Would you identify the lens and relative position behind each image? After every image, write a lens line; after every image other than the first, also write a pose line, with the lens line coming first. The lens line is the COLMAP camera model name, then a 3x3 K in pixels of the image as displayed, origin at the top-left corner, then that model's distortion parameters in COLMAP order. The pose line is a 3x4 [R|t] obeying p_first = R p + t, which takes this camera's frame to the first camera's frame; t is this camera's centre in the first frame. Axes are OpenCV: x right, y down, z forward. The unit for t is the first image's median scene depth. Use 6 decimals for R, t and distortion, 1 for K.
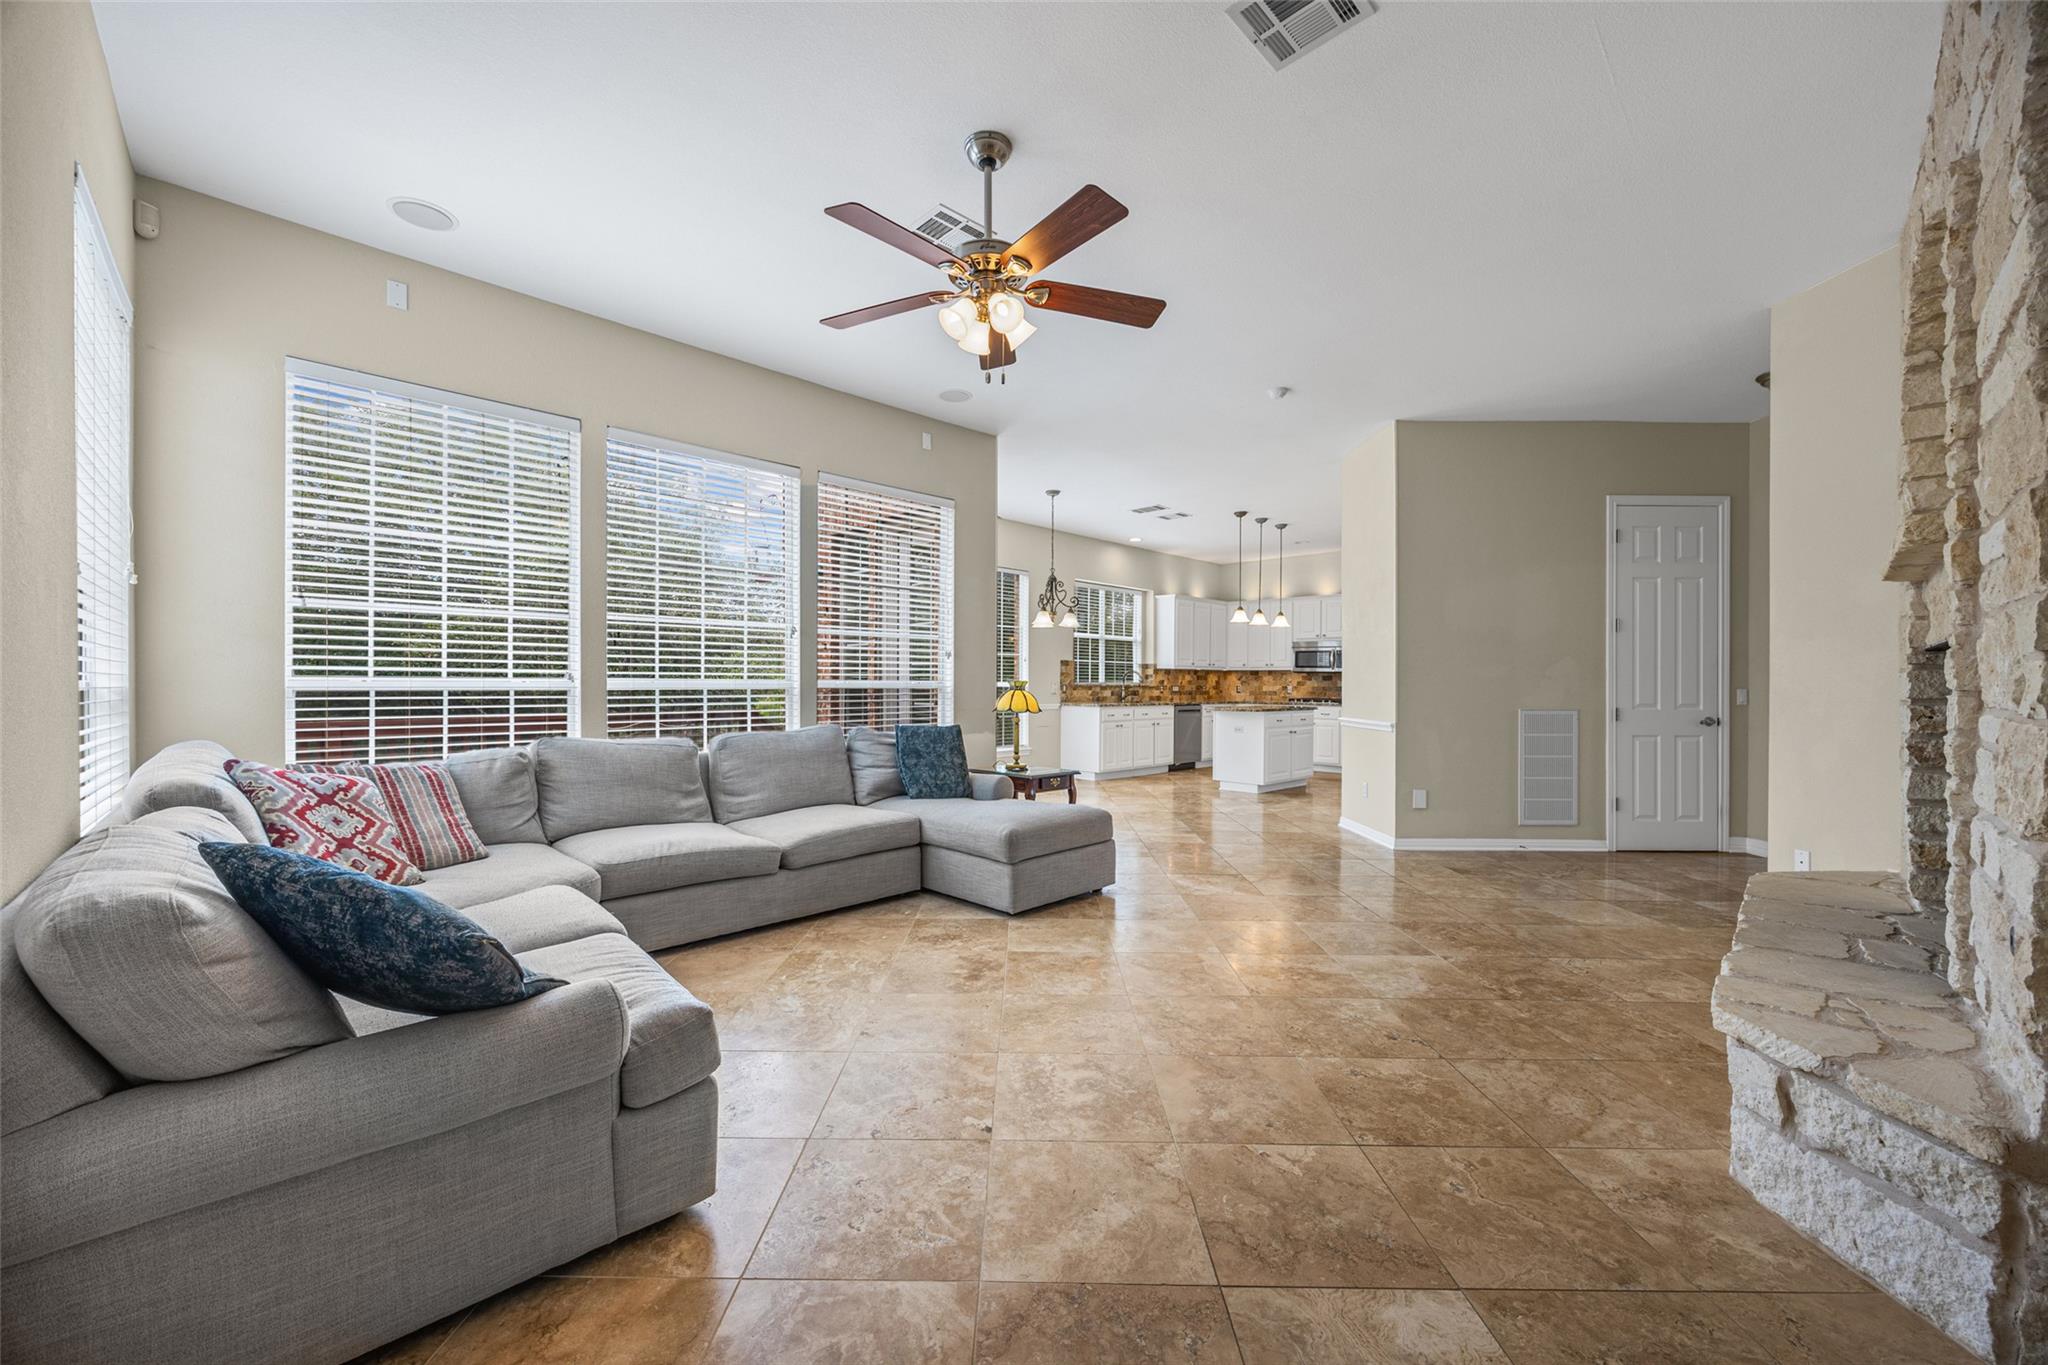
lens RADIAL K [[790.0, 0, 1024.0], [0, 790.0, 682.5], [0, 0, 1]] dist [0.000538, -0.000001]
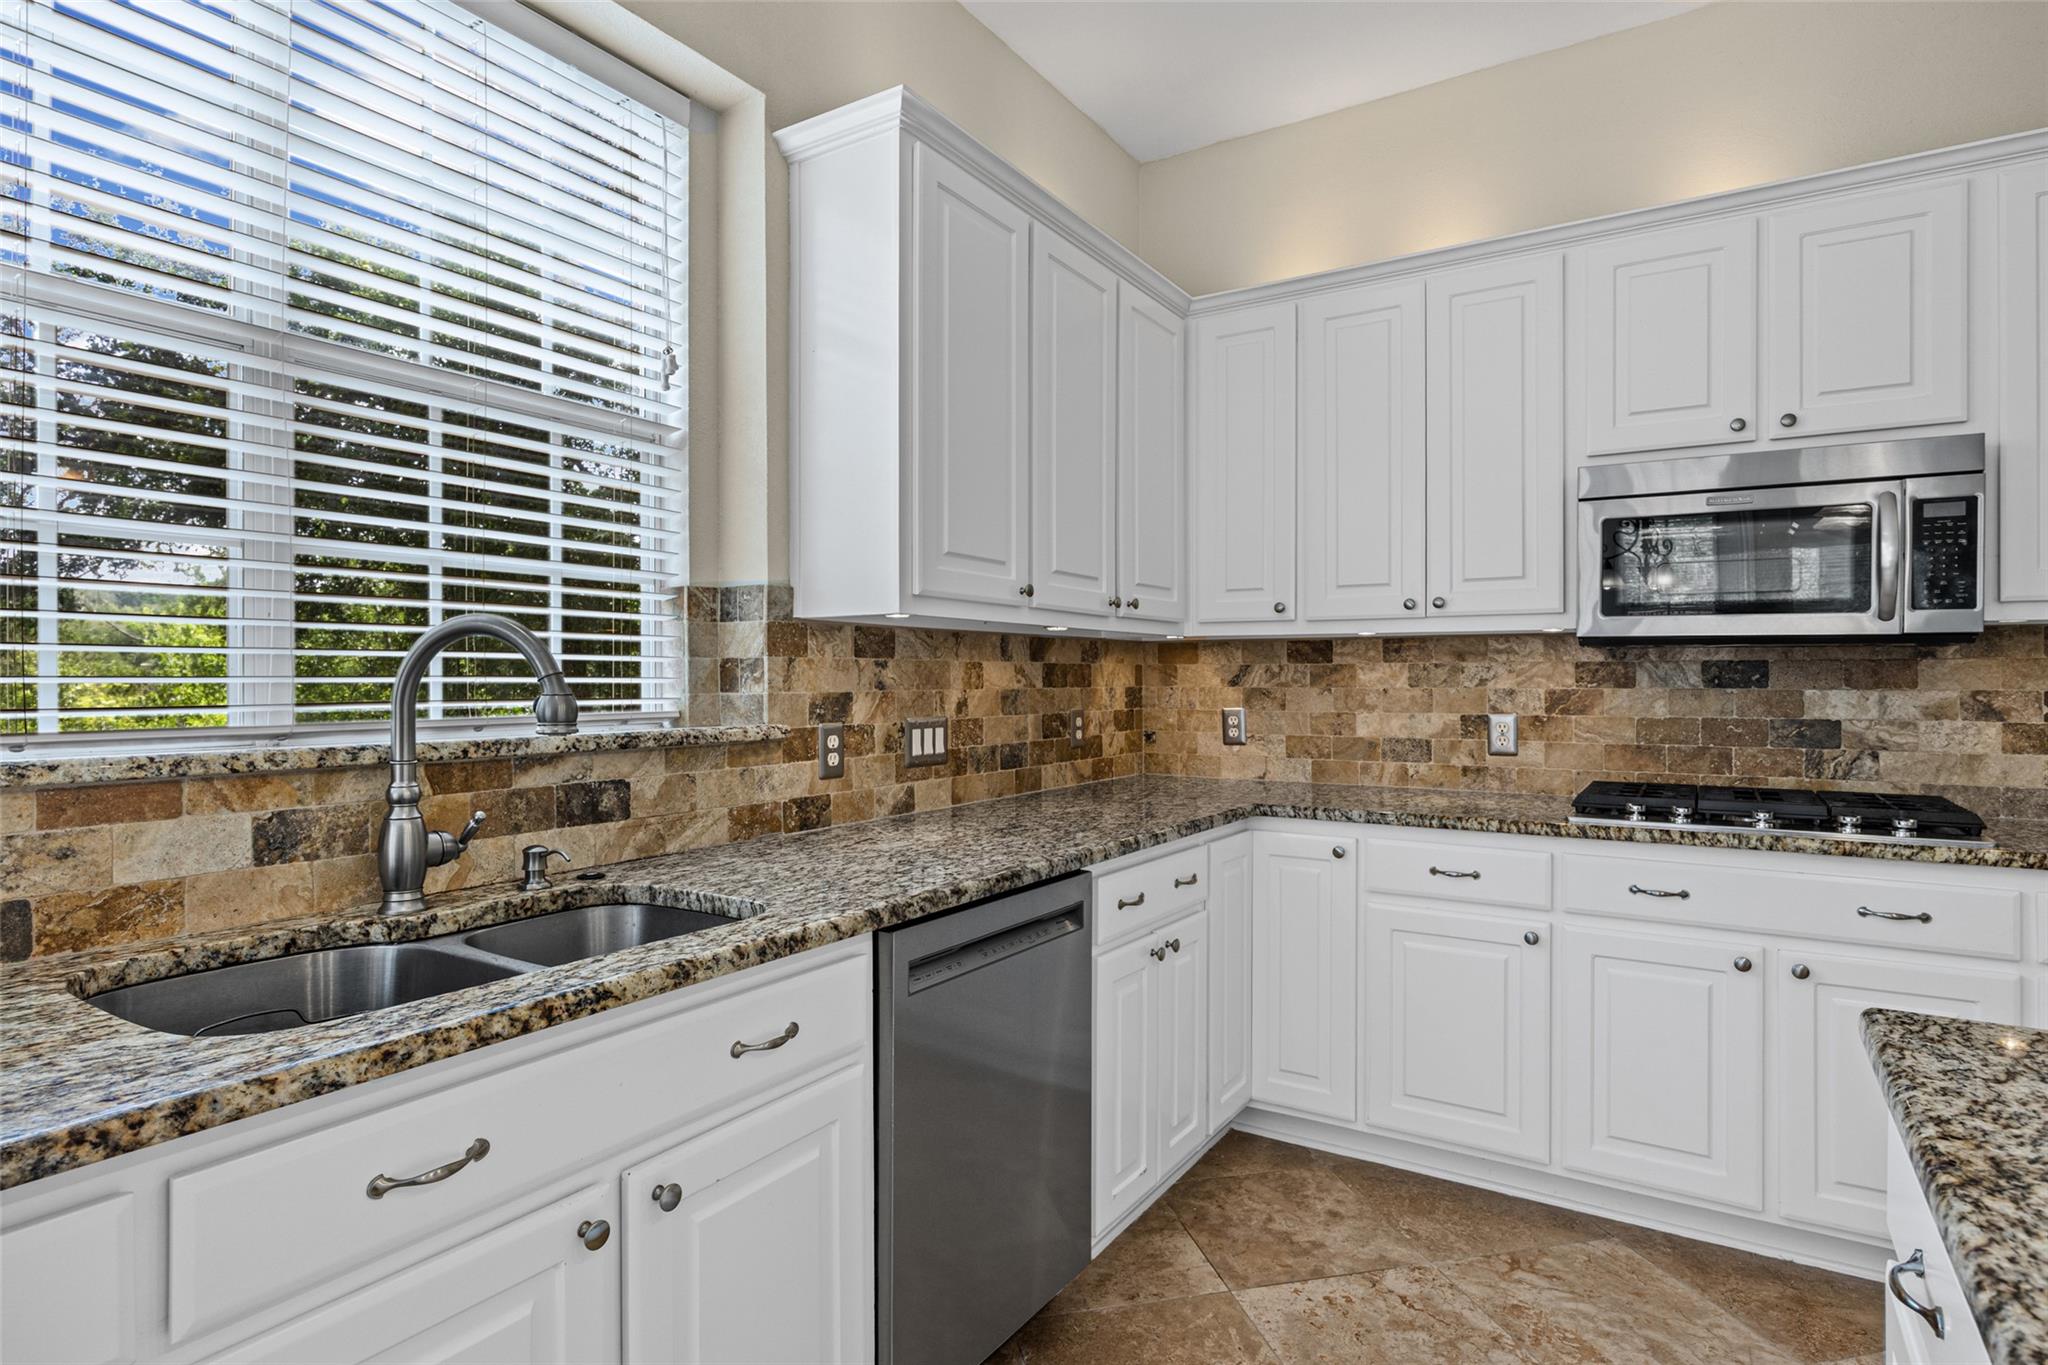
lens RADIAL K [[1081.2, 0, 1022.2], [0, 1081.2, 676.5], [0, 0, 1]] dist [-0.001190, 0.000257]
pose [[0.976209, -0.007083, 0.216715, 0.178506], [0.006599, 0.999974, 0.002955, -0.007508], [-0.216731, -0.001455, 0.976230, 0.848190]]
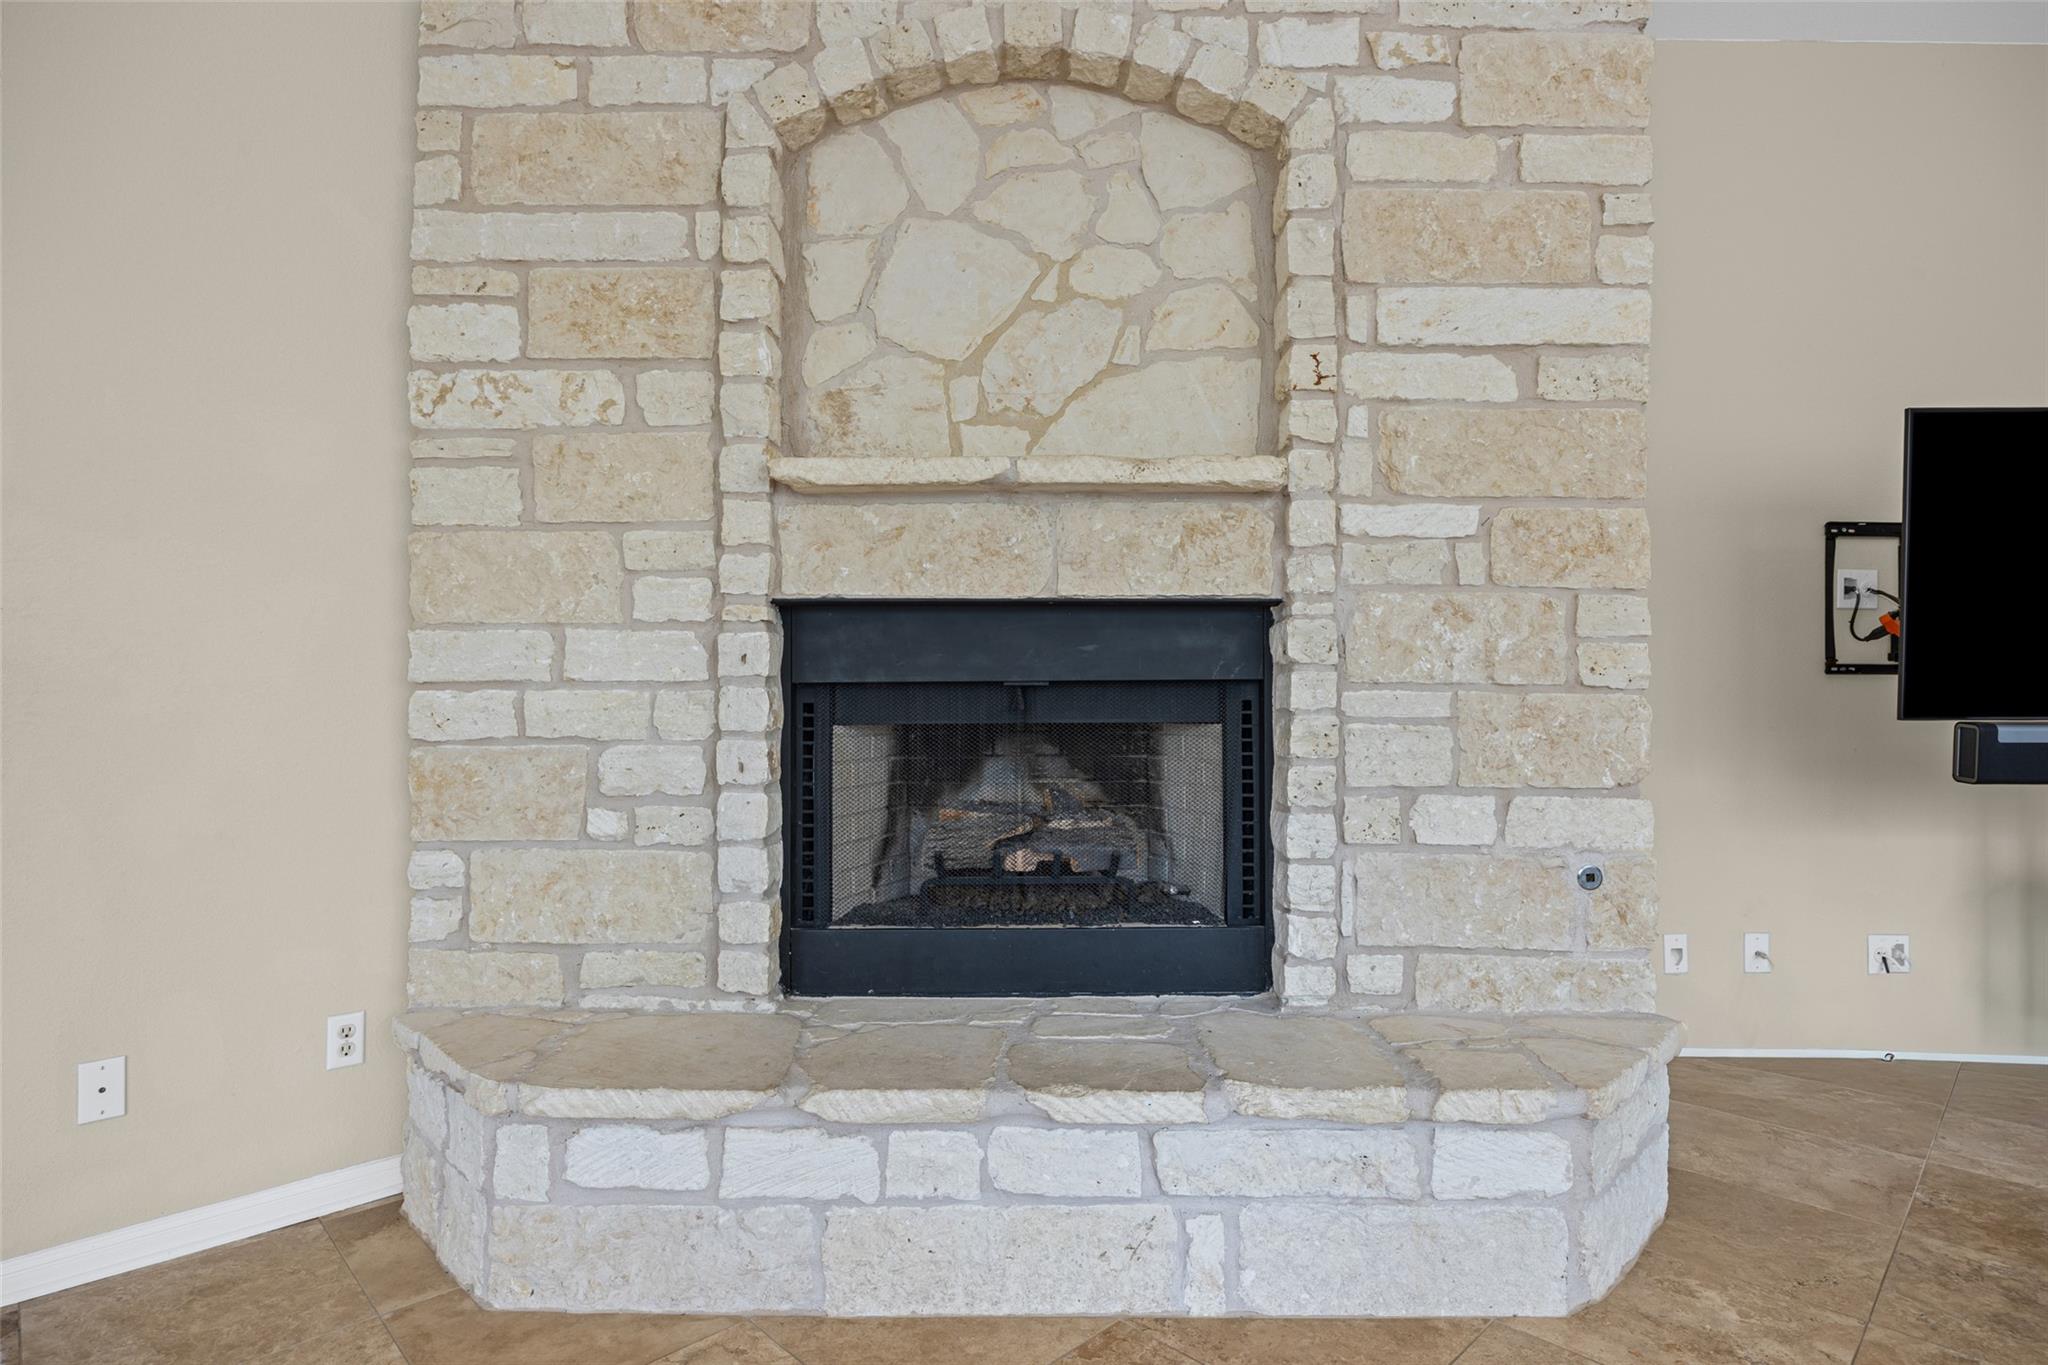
lens RADIAL K [[1060.9, 0, 1030.0], [0, 1060.9, 662.8], [0, 0, 1]] dist [-0.005321, -0.000549]
pose [[-0.706112, 0.013558, 0.707970, 0.098484], [-0.007198, 0.999628, -0.026323, 0.007810], [-0.708064, -0.023683, -0.705751, 0.381155]]
